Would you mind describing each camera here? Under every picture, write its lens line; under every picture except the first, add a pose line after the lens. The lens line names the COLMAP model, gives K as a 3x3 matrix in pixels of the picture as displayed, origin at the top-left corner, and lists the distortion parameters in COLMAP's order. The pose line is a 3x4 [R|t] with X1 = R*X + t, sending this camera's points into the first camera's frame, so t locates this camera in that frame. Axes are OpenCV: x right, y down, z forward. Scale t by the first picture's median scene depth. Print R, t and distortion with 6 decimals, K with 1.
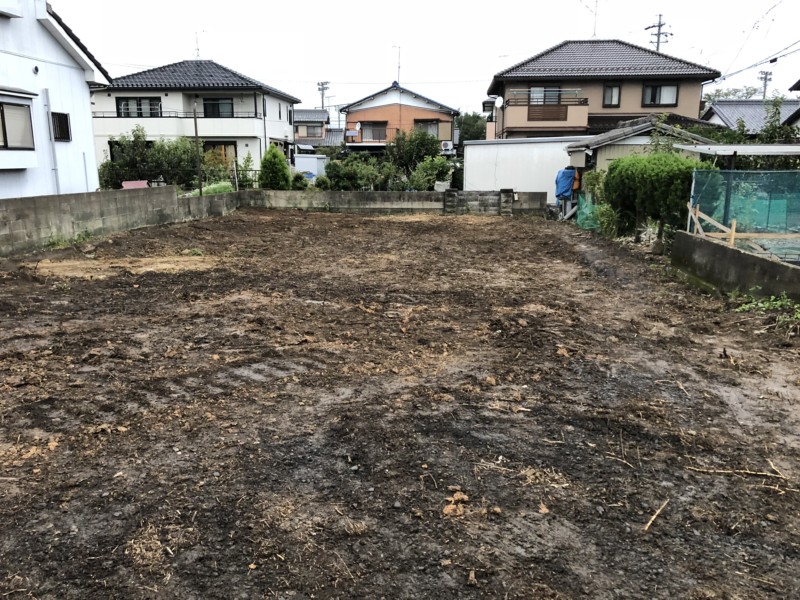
lens RADIAL K [[653.9, 0, 395.4], [0, 653.9, 295.1], [0, 0, 1]] dist [0.042057, -0.036168]
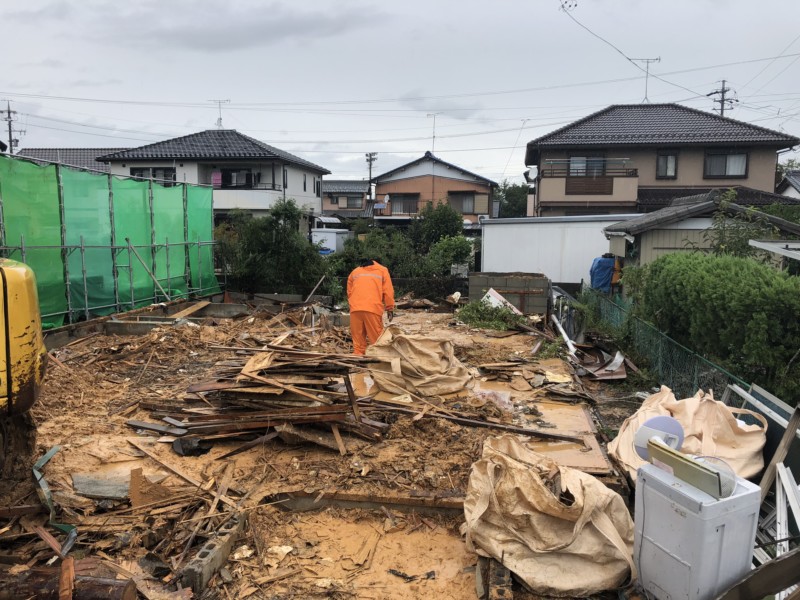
lens RADIAL K [[653.9, 0, 406.0], [0, 653.9, 298.2], [0, 0, 1]] dist [0.042057, -0.036168]
pose [[0.997007, 0.014788, -0.075882, 0.058189], [-0.022018, 0.995201, -0.095339, -0.043230], [0.074108, 0.096725, 0.992548, 0.143423]]
